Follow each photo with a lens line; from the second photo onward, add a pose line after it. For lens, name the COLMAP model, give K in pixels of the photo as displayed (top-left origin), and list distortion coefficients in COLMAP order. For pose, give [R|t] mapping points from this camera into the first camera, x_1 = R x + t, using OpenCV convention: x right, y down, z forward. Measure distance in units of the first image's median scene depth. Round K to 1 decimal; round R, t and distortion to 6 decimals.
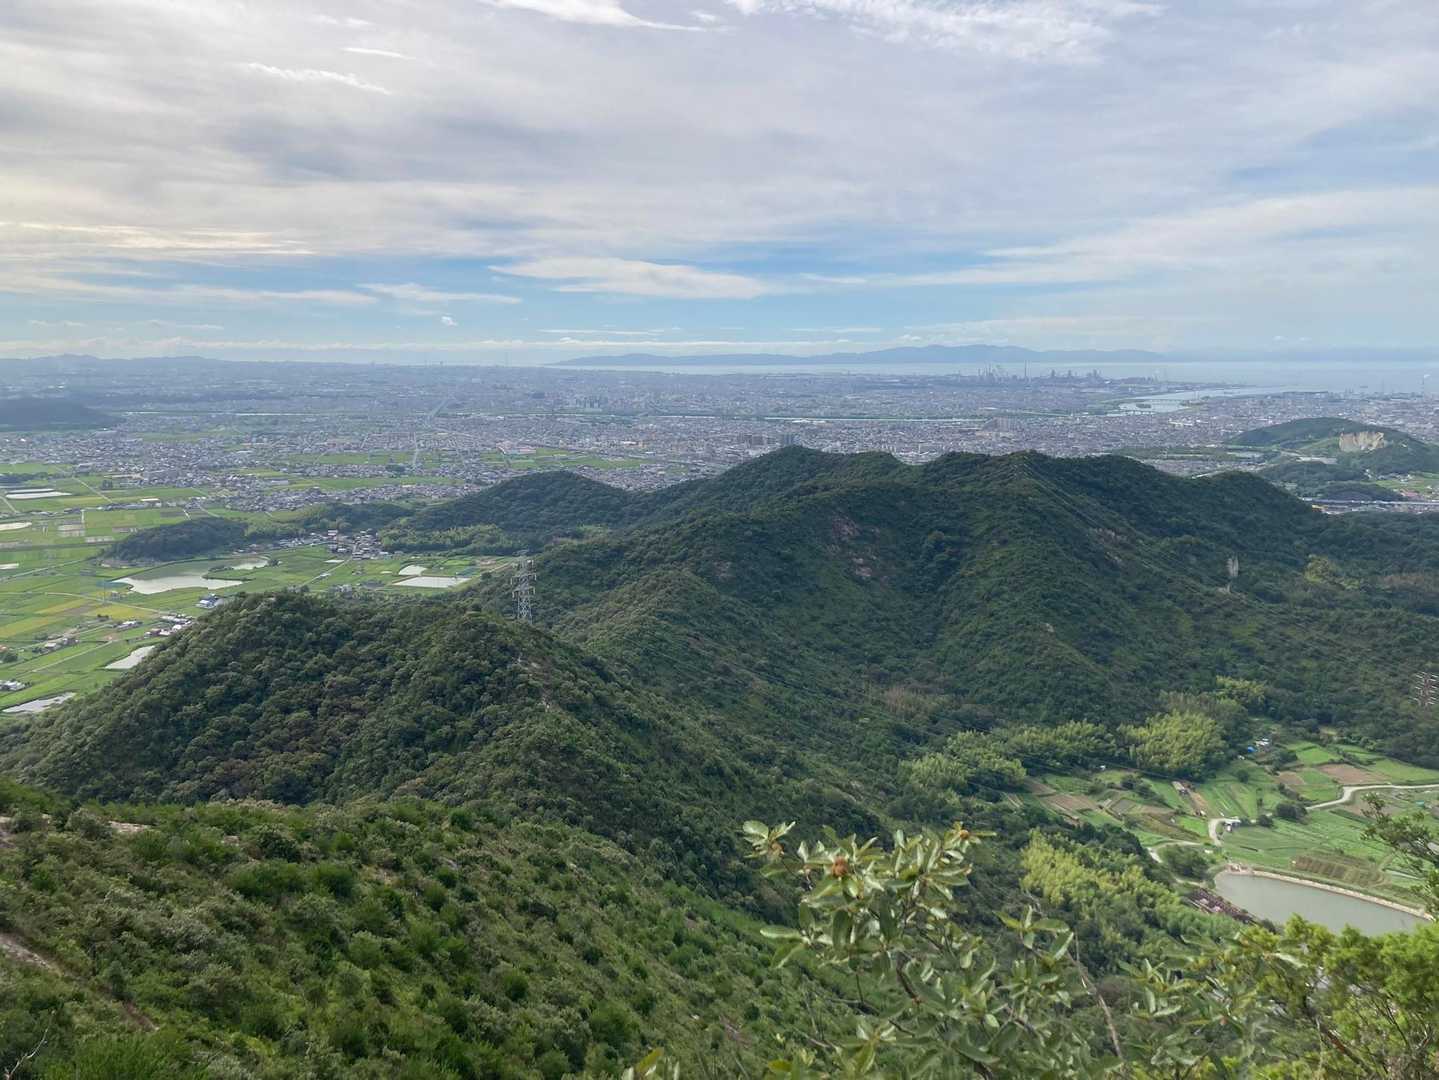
lens RADIAL K [[1186.4, 0, 719.5], [0, 1186.4, 540.0], [0, 0, 1]] dist [0.007045, -0.003319]
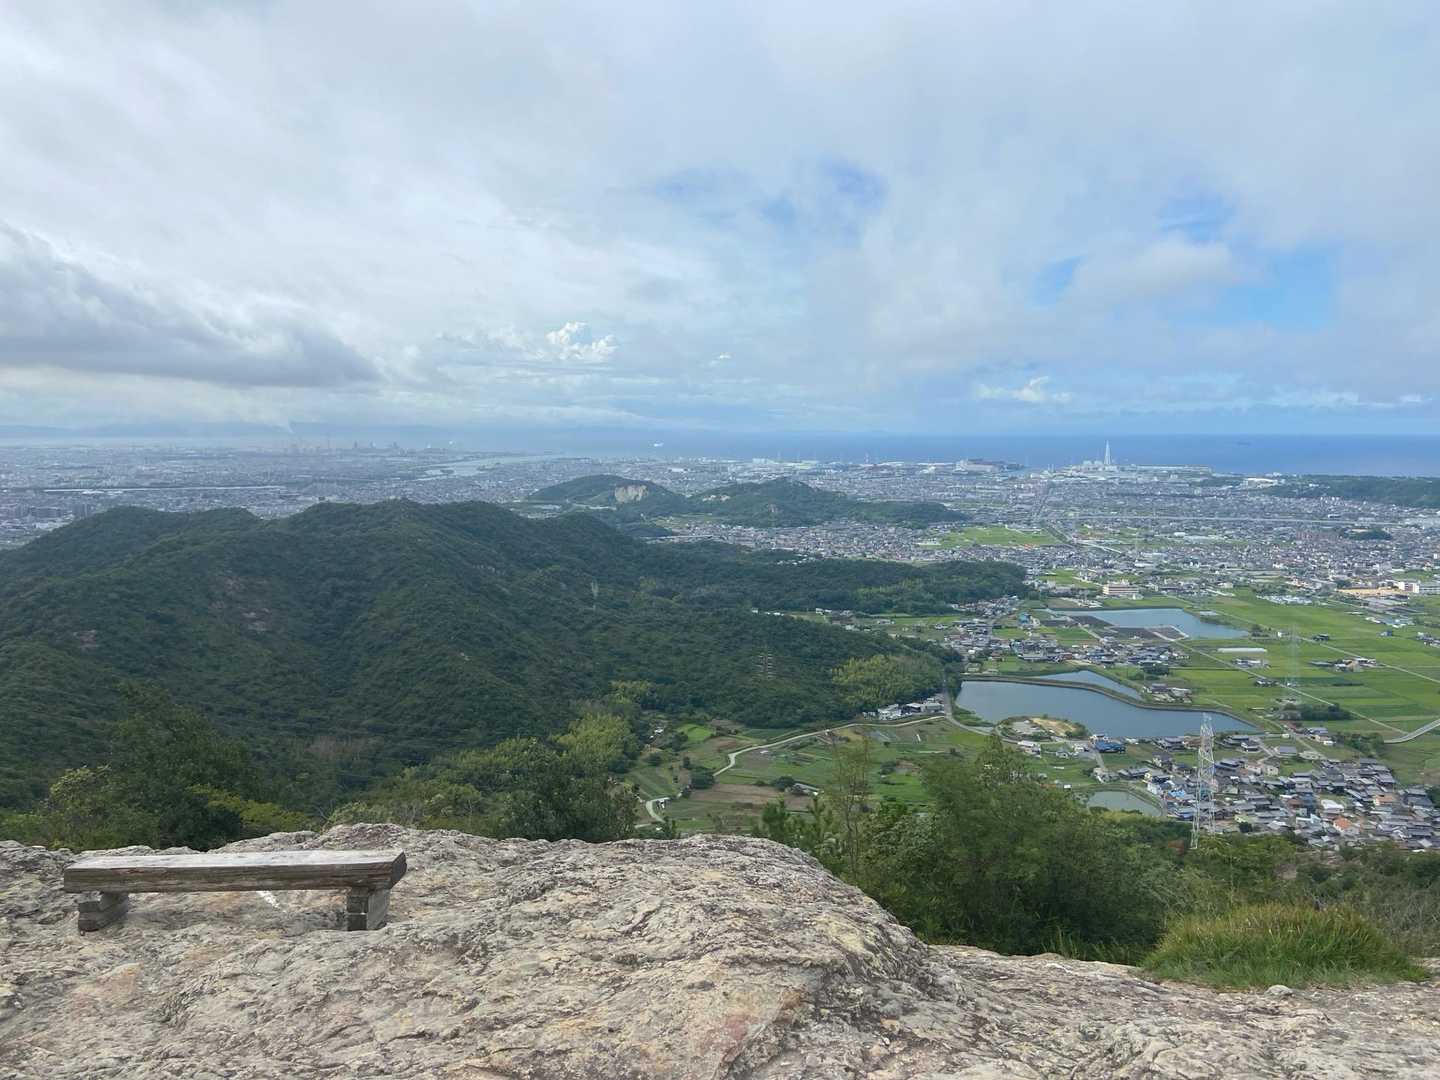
lens RADIAL K [[1082.4, 0, 720.0], [0, 1082.4, 540.0], [0, 0, 1]] dist [0.132944, -0.121867]
pose [[0.818077, -0.061357, 0.571826, -0.078257], [0.095605, 0.994967, -0.030017, 0.021506], [-0.567106, 0.079226, 0.819825, 0.077242]]
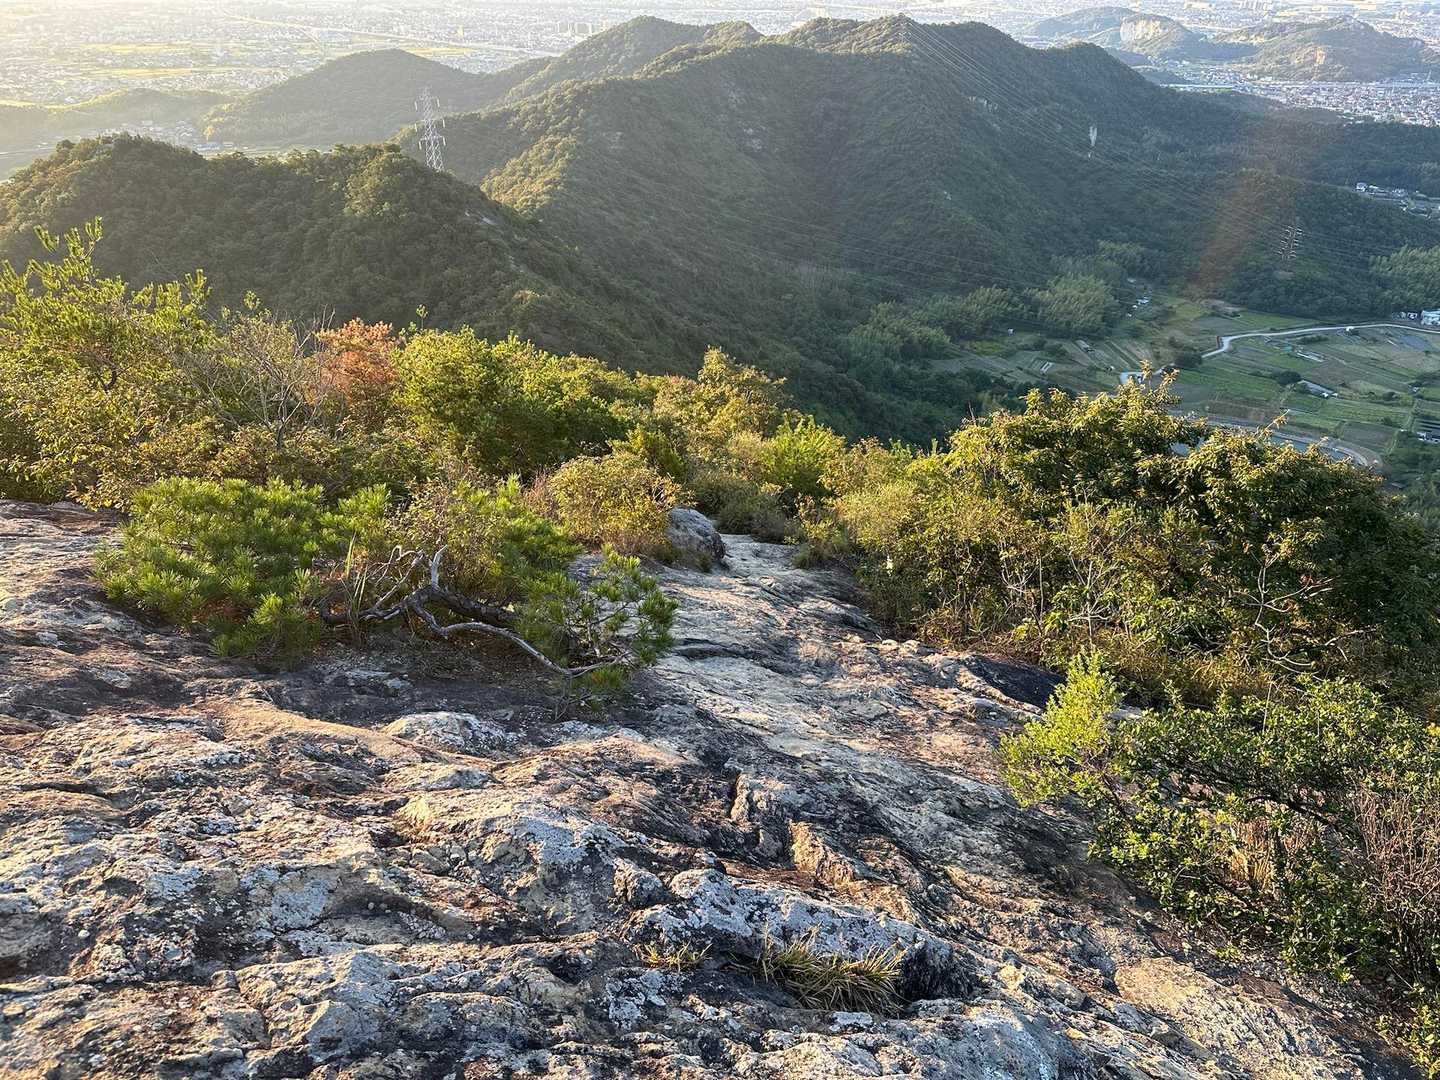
lens RADIAL K [[1008.4, 0, 720.0], [0, 1008.4, 540.0], [0, 0, 1]] dist [0.056411, -0.090495]
pose [[0.982374, -0.085513, 0.166220, -0.073350], [0.021416, 0.934859, 0.354374, 0.037039], [-0.185696, -0.344568, 0.920212, 0.149065]]
